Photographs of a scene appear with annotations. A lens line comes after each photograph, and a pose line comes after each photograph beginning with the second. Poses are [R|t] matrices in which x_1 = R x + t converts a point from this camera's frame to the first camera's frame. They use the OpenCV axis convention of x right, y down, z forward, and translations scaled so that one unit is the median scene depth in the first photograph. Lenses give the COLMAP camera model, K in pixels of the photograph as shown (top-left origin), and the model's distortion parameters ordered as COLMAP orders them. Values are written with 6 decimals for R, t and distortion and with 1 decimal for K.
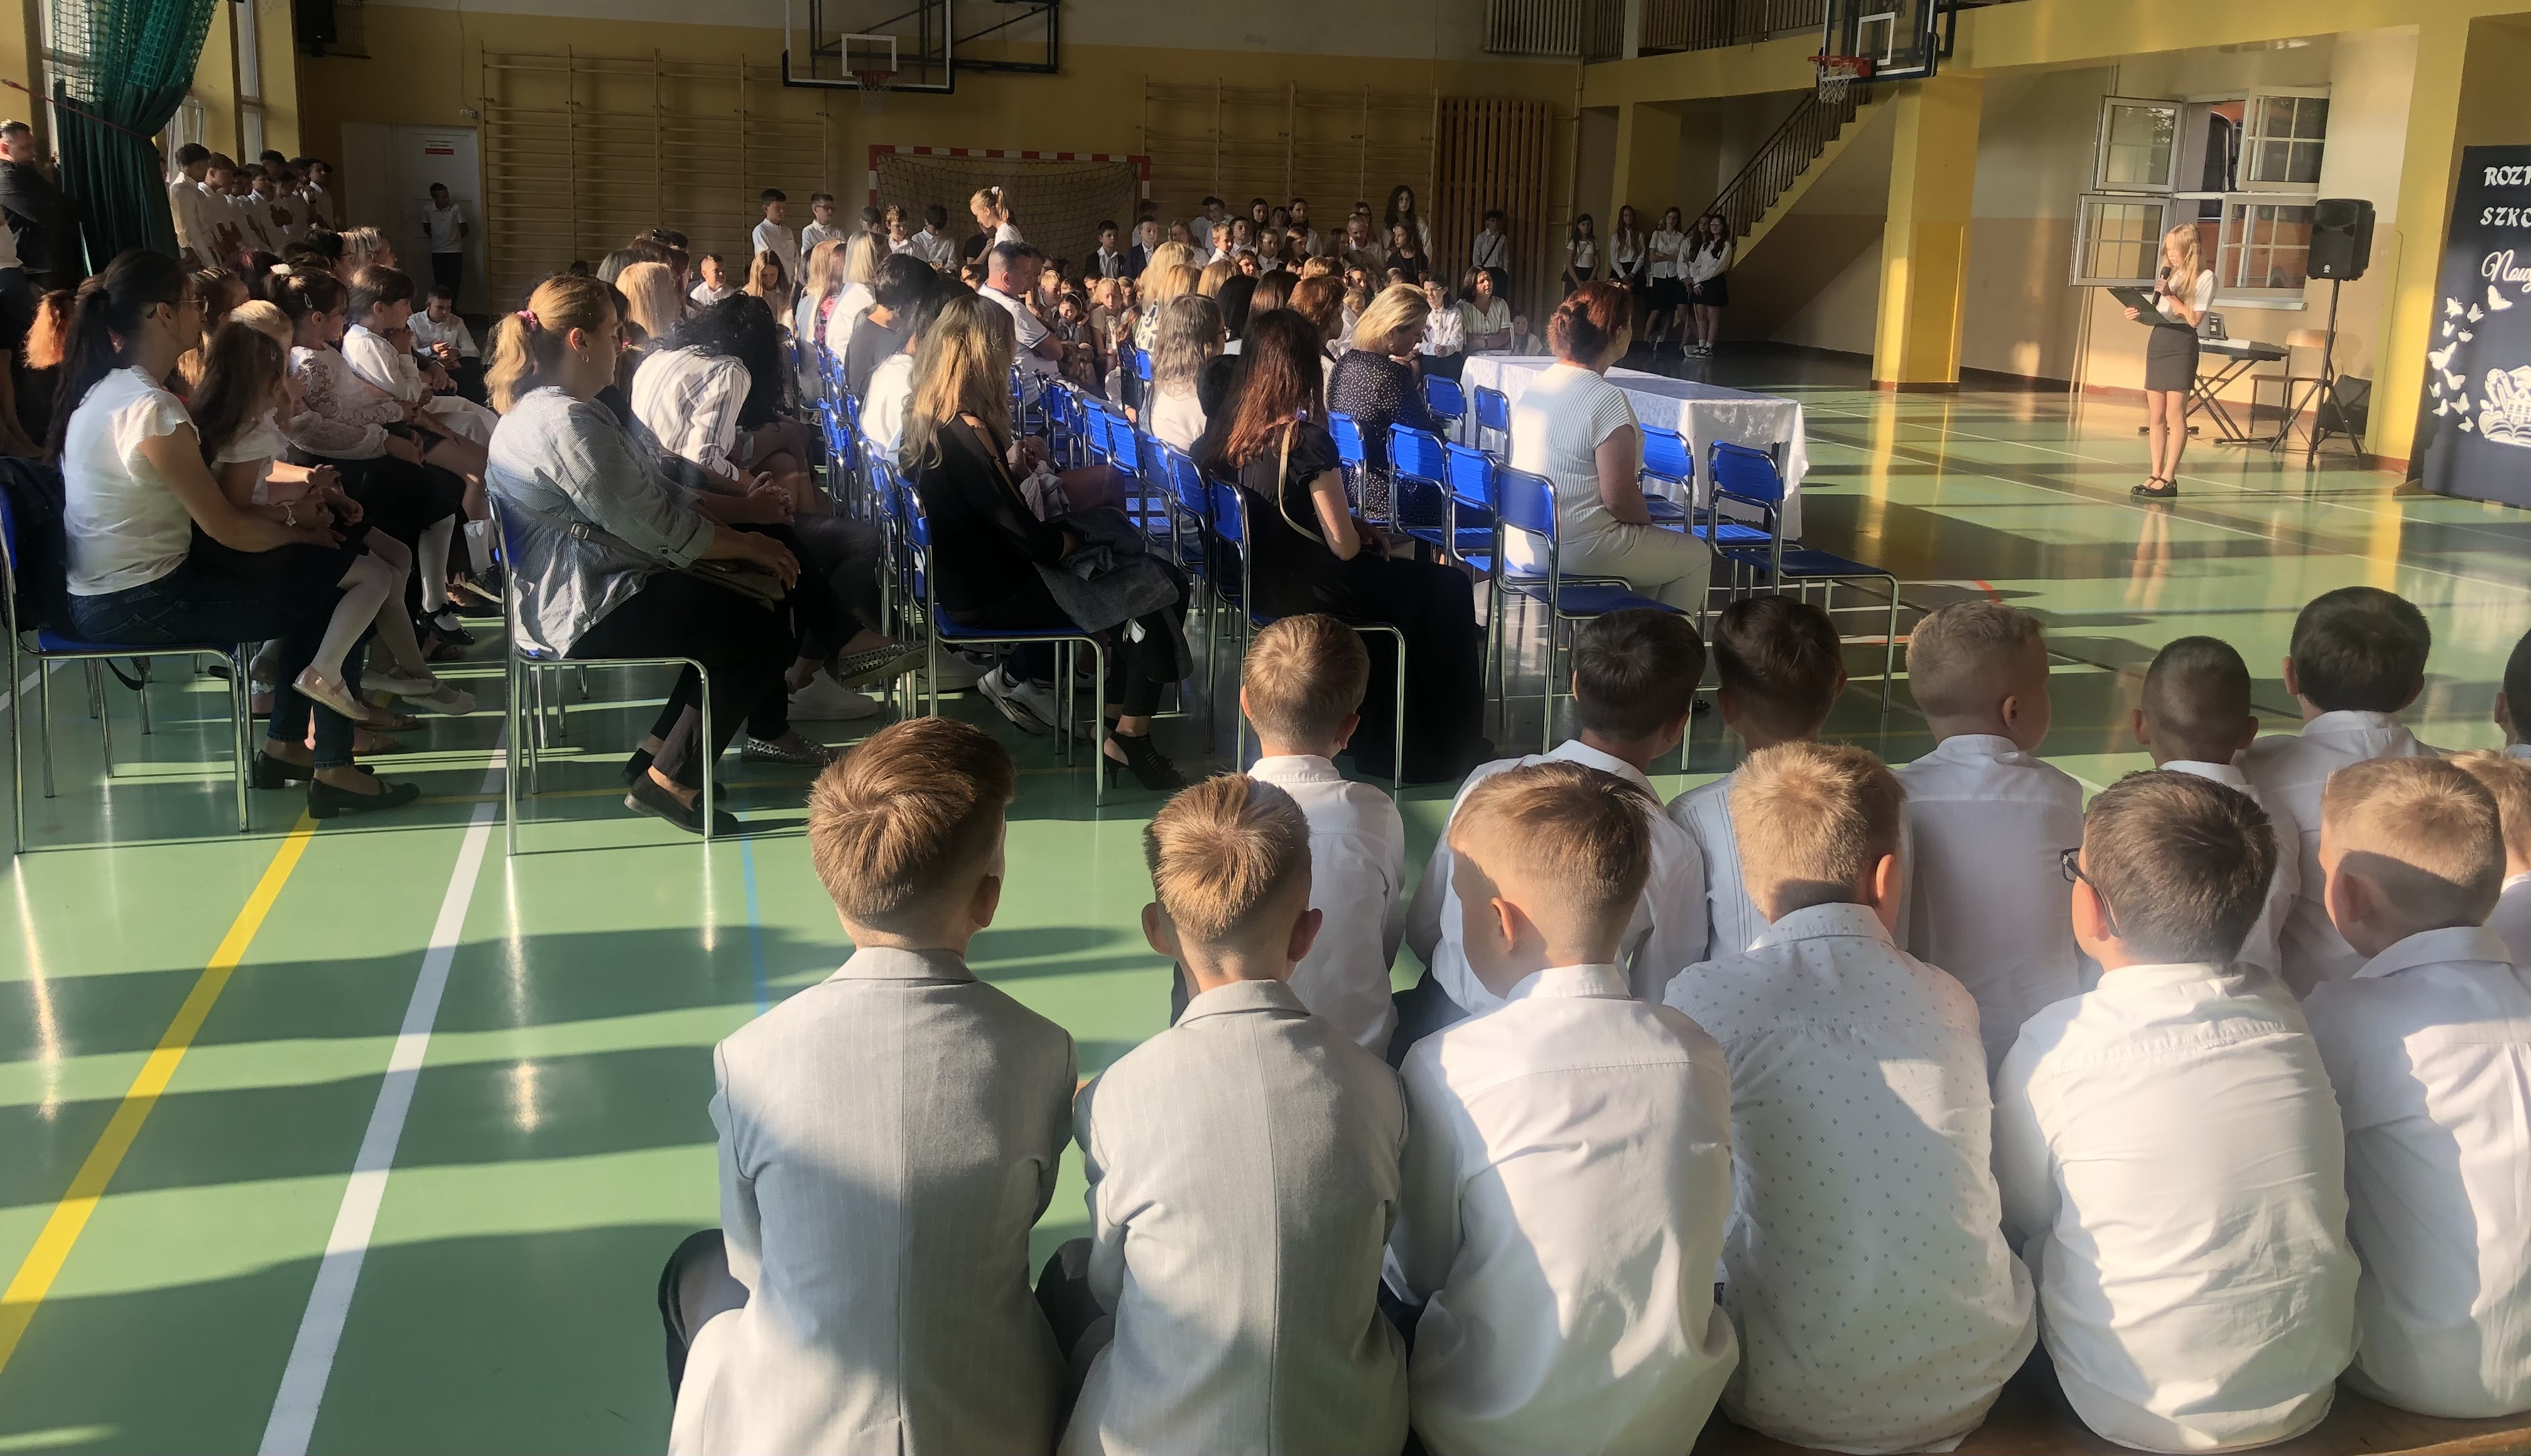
lens RADIAL K [[2040.9, 0, 1265.4], [0, 2040.9, 650.7], [0, 0, 1]] dist [0.028294, -0.053386]
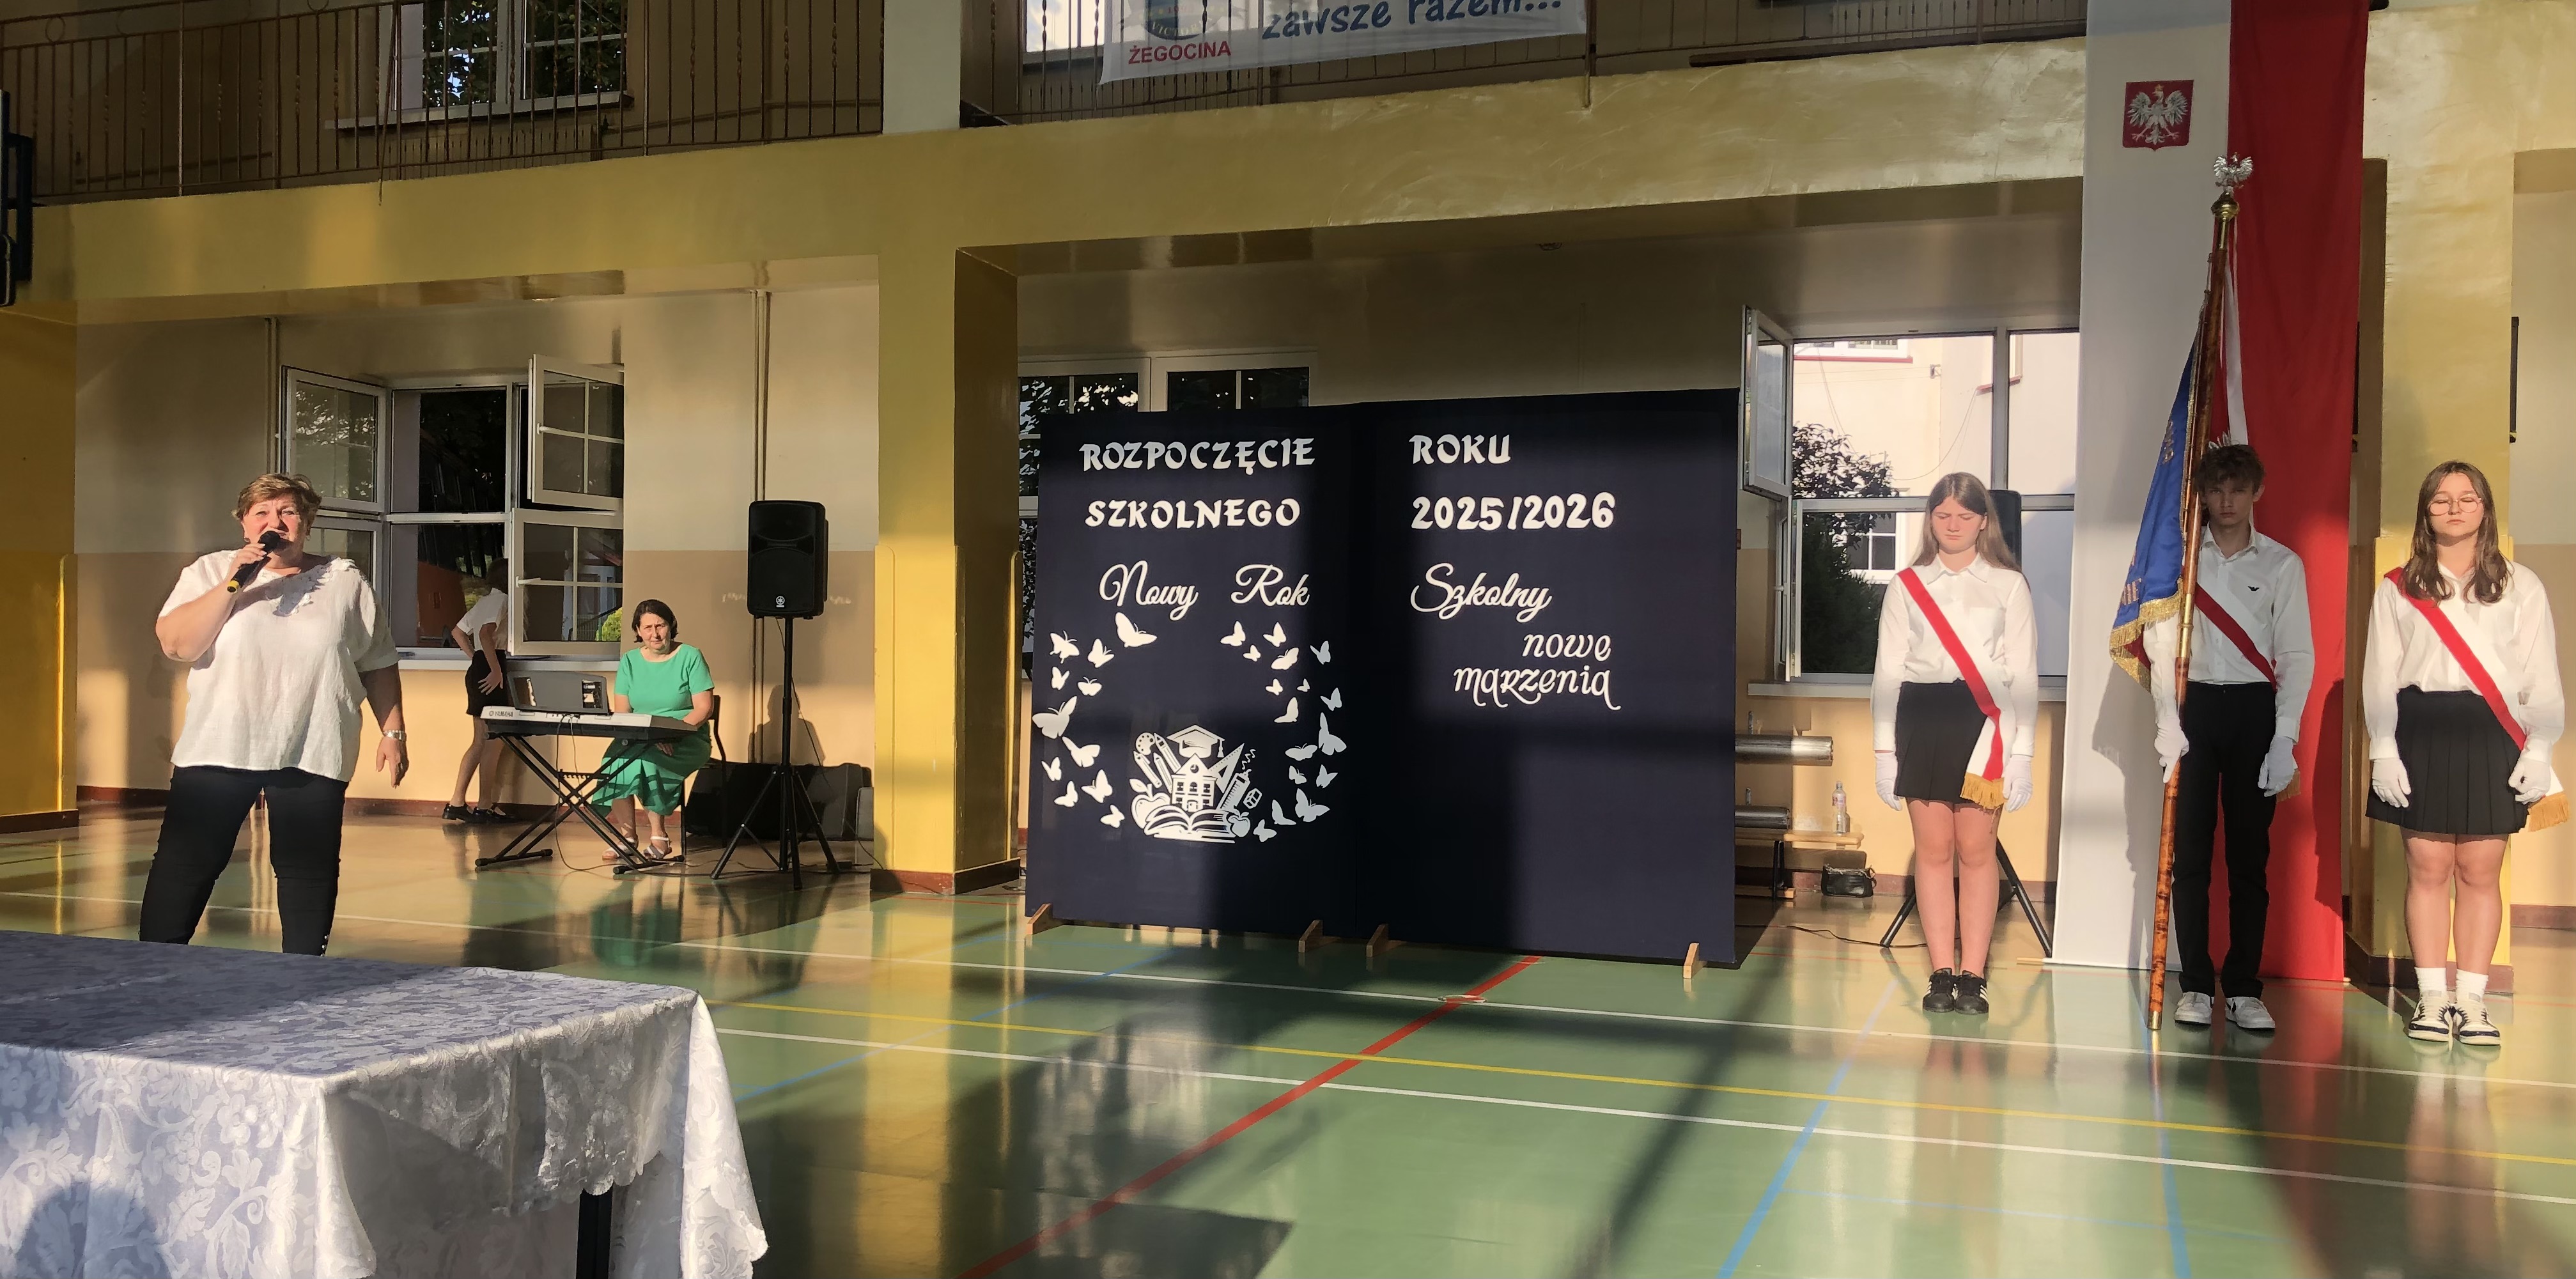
lens RADIAL K [[2060.2, 0, 1254.6], [0, 2060.2, 667.7], [0, 0, 1]] dist [0.034417, -0.051428]
pose [[0.579219, -0.028690, 0.814667, 0.066150], [0.171711, 0.981251, -0.087528, -0.091458], [-0.796882, 0.190585, 0.573286, 0.567340]]
